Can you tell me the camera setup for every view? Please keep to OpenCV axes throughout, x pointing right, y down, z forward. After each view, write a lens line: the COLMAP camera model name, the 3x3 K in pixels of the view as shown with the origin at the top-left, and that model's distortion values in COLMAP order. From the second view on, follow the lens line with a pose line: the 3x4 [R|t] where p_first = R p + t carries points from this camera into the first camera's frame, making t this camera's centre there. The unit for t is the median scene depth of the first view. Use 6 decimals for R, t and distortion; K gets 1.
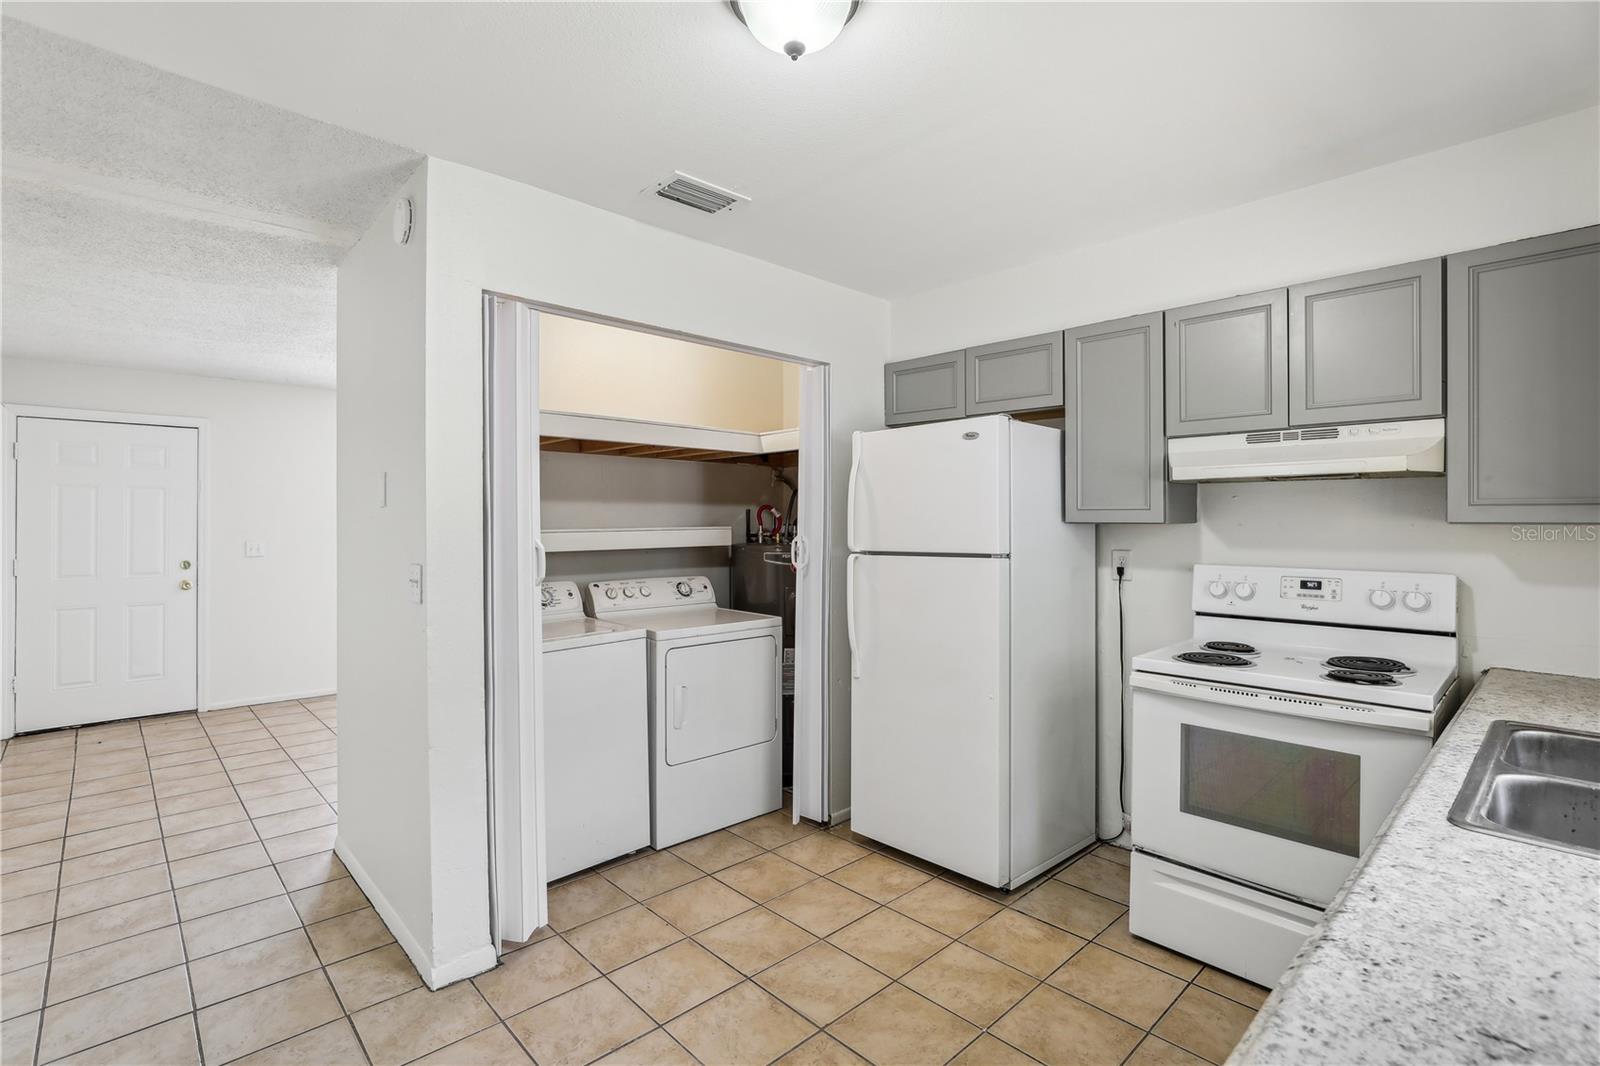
lens RADIAL K [[748.6, 0, 800.7], [0, 748.6, 524.8], [0, 0, 1]] dist [-0.026696, 0.010097]
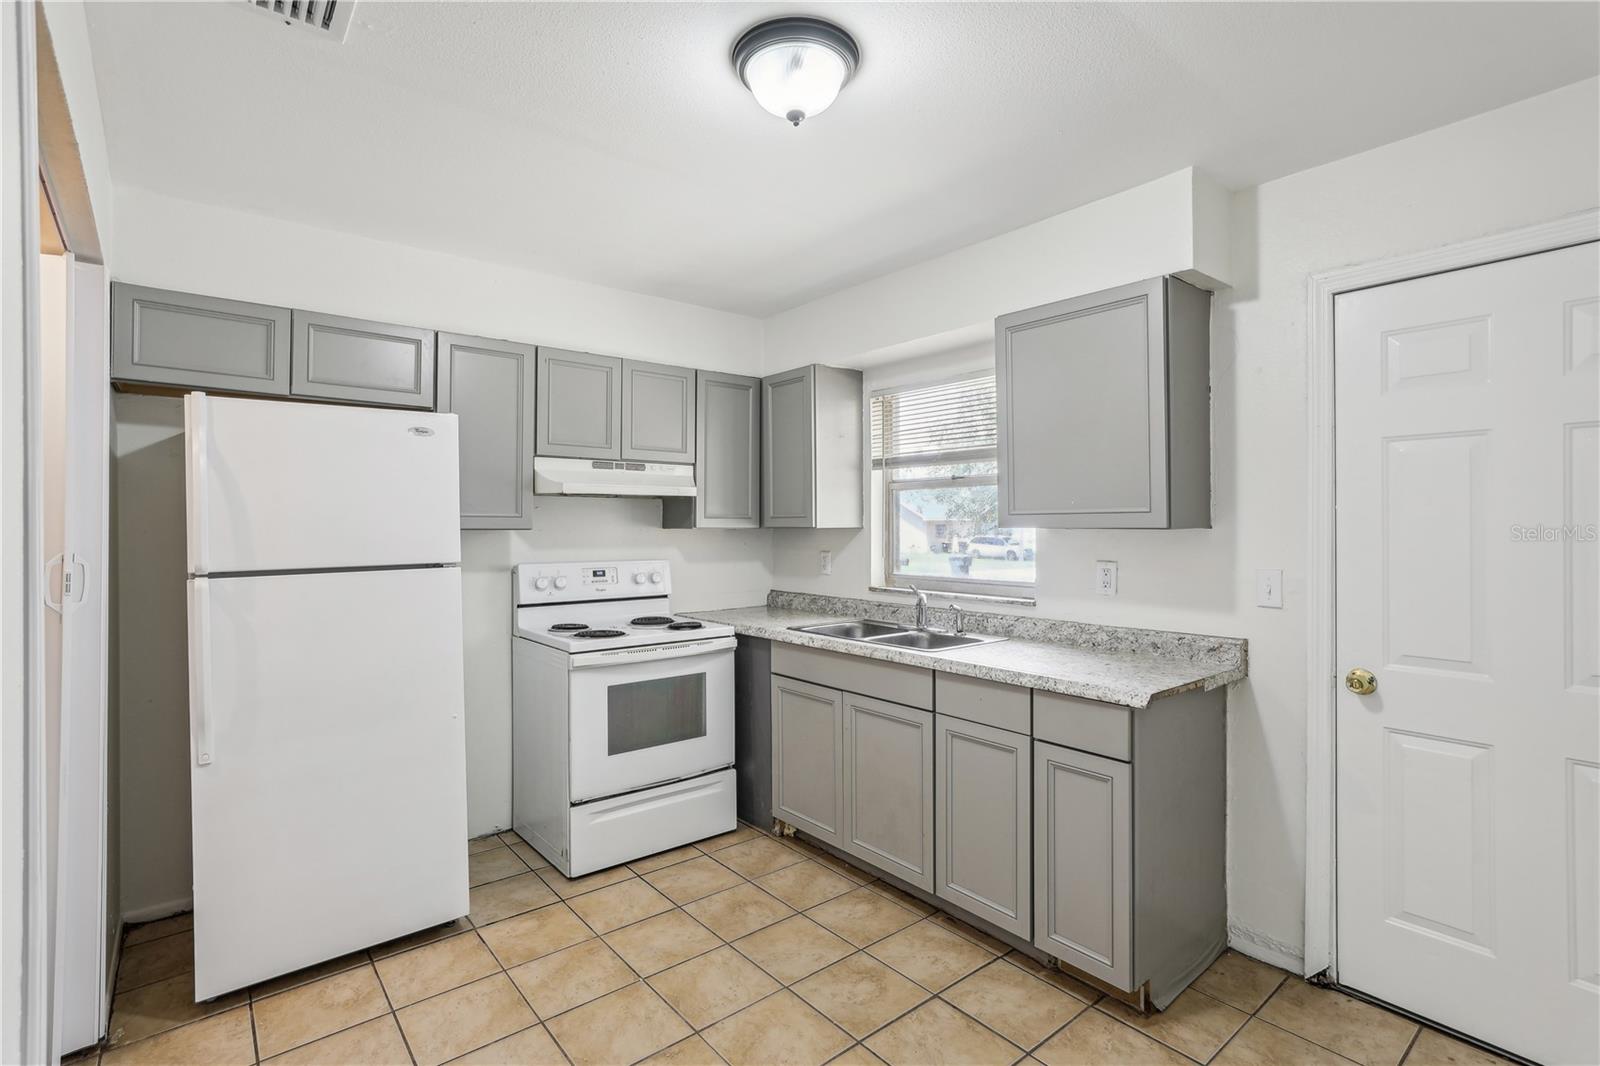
lens RADIAL K [[748.6, 0, 800.7], [0, 748.6, 524.8], [0, 0, 1]] dist [-0.026696, 0.010097]
pose [[0.065470, 0.004511, 0.997844, -0.720313], [0.007382, 0.999960, -0.005005, 0.000411], [-0.997827, 0.007694, 0.065434, 0.568534]]
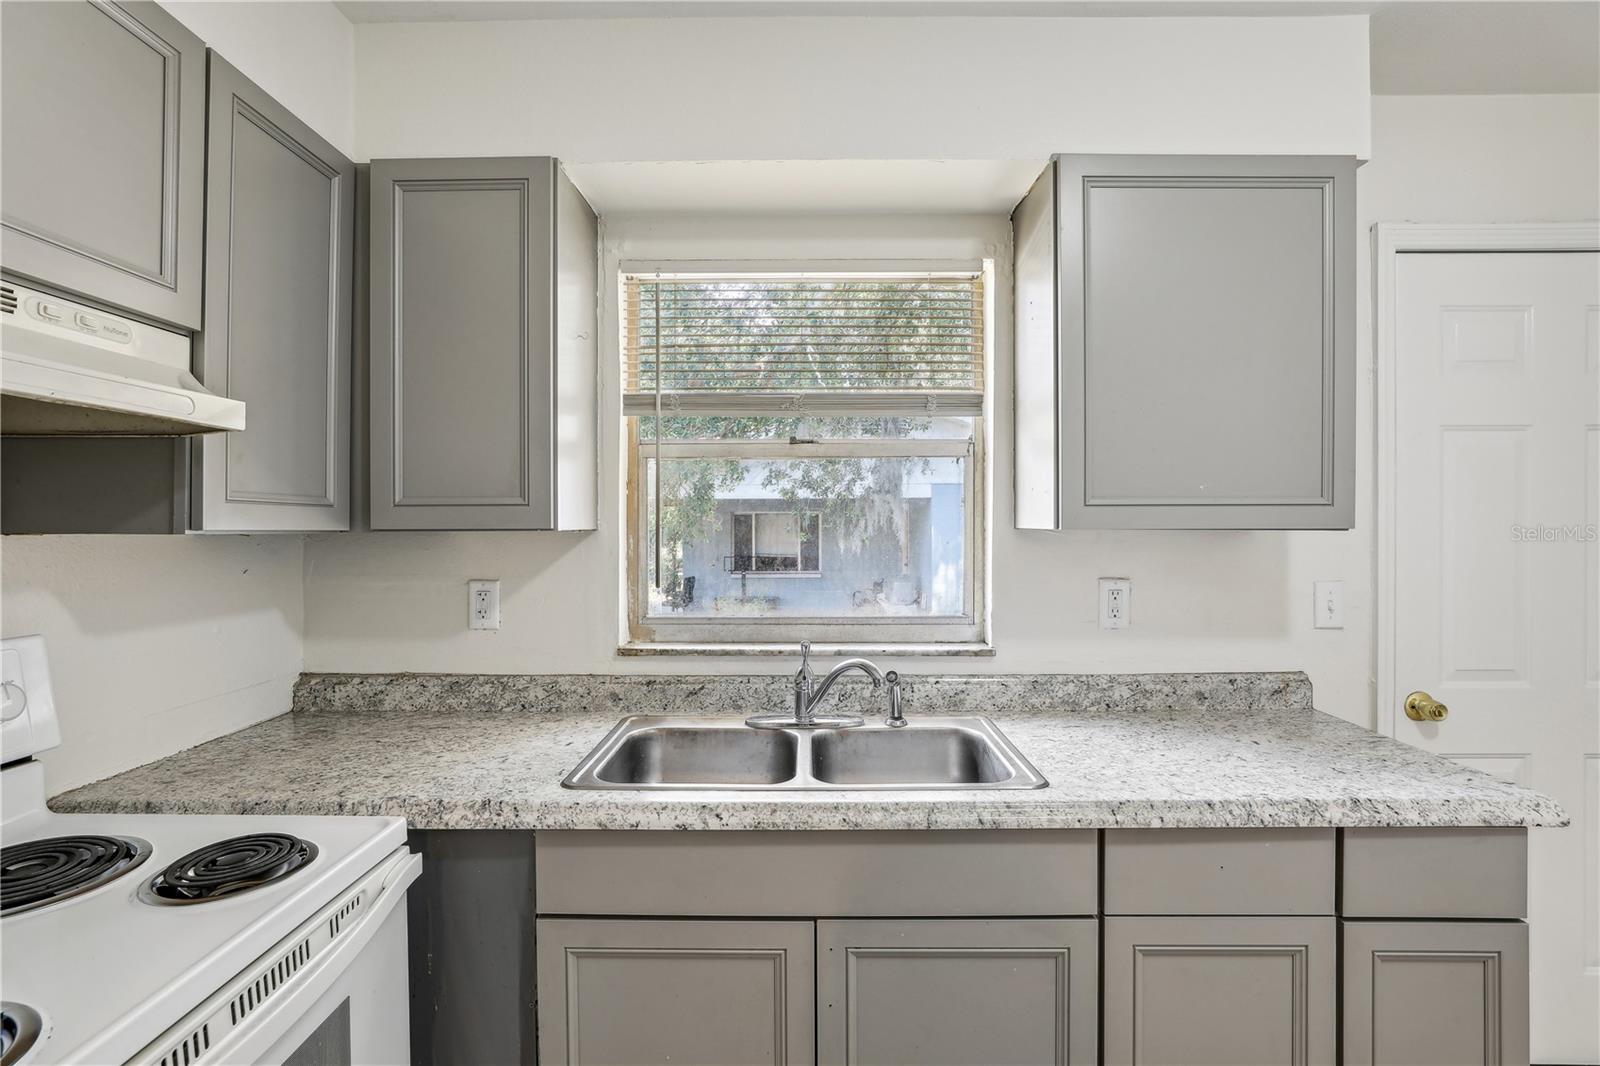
lens RADIAL K [[748.6, 0, 800.7], [0, 748.6, 524.8], [0, 0, 1]] dist [-0.026696, 0.010097]
pose [[-0.723364, 0.006592, 0.690435, 0.160552], [0.008299, 0.999965, -0.000851, -0.003476], [-0.690417, 0.005114, -0.723394, 0.957709]]
